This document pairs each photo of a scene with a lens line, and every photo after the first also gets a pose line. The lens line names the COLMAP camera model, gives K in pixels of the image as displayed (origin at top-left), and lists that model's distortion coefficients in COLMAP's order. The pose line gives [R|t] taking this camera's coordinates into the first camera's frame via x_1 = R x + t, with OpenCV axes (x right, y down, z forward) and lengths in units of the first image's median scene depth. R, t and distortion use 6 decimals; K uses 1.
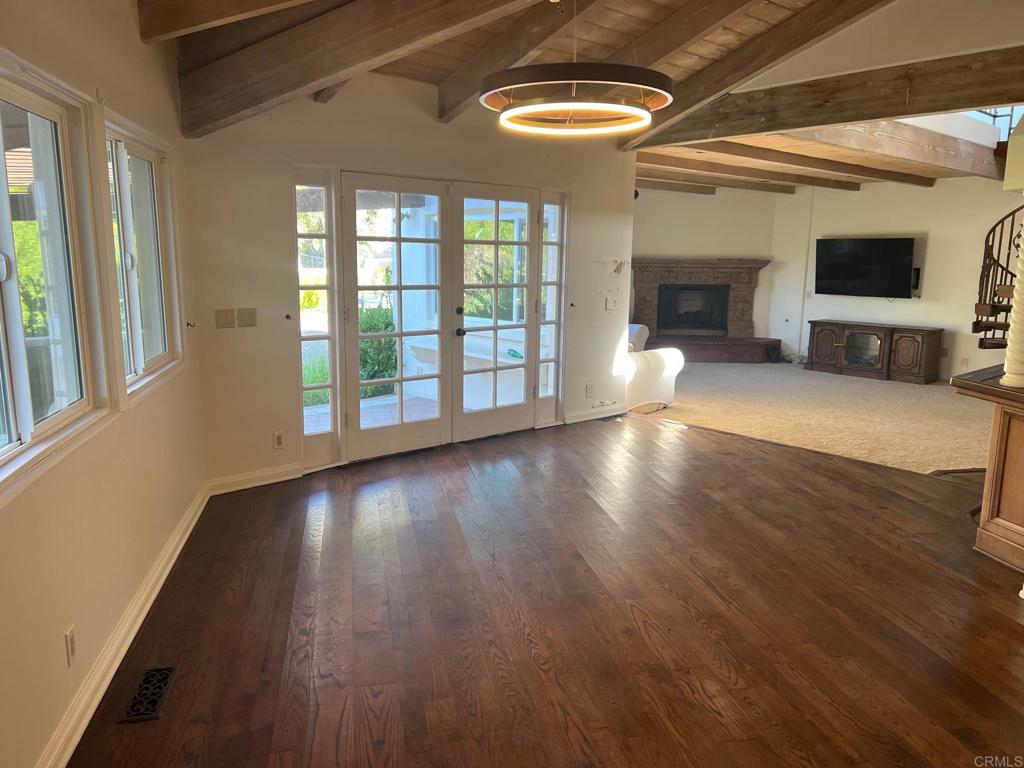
lens RADIAL K [[751.5, 0, 512.0], [0, 751.5, 384.0], [0, 0, 1]] dist [0.014966, 0.004777]
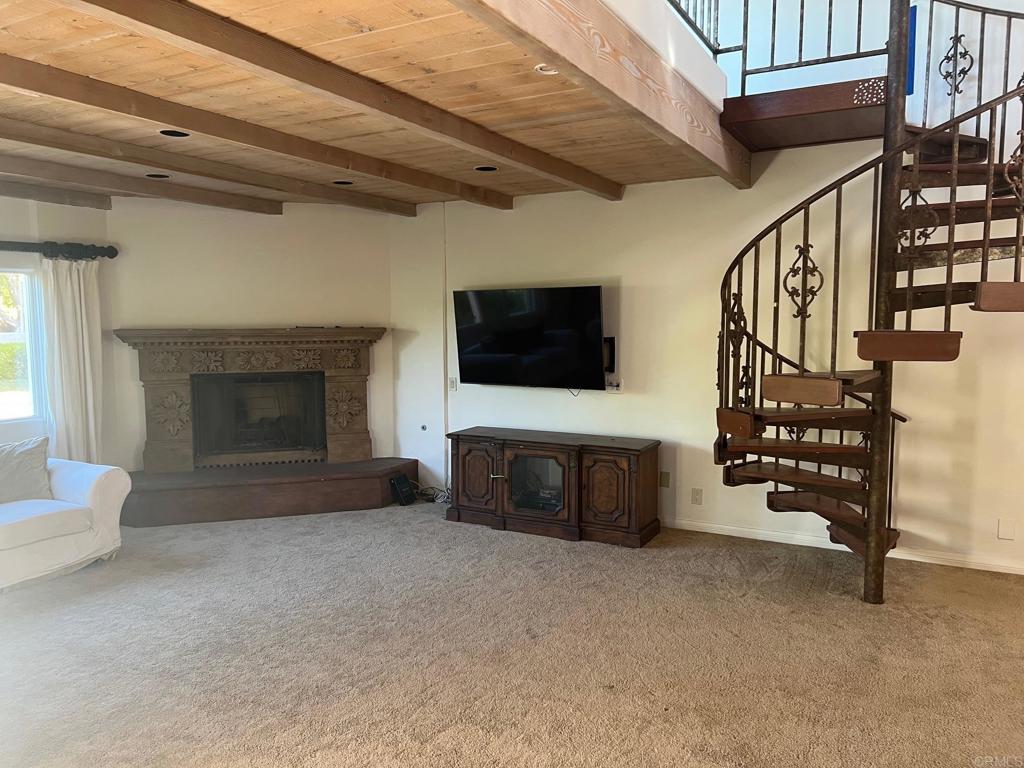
lens RADIAL K [[751.5, 0, 512.0], [0, 751.5, 384.0], [0, 0, 1]] dist [0.014966, 0.004777]
pose [[0.936618, -0.046137, 0.347302, 0.256155], [0.076020, 0.994437, -0.072908, -0.079302], [-0.342006, 0.094689, 0.934915, 0.475057]]
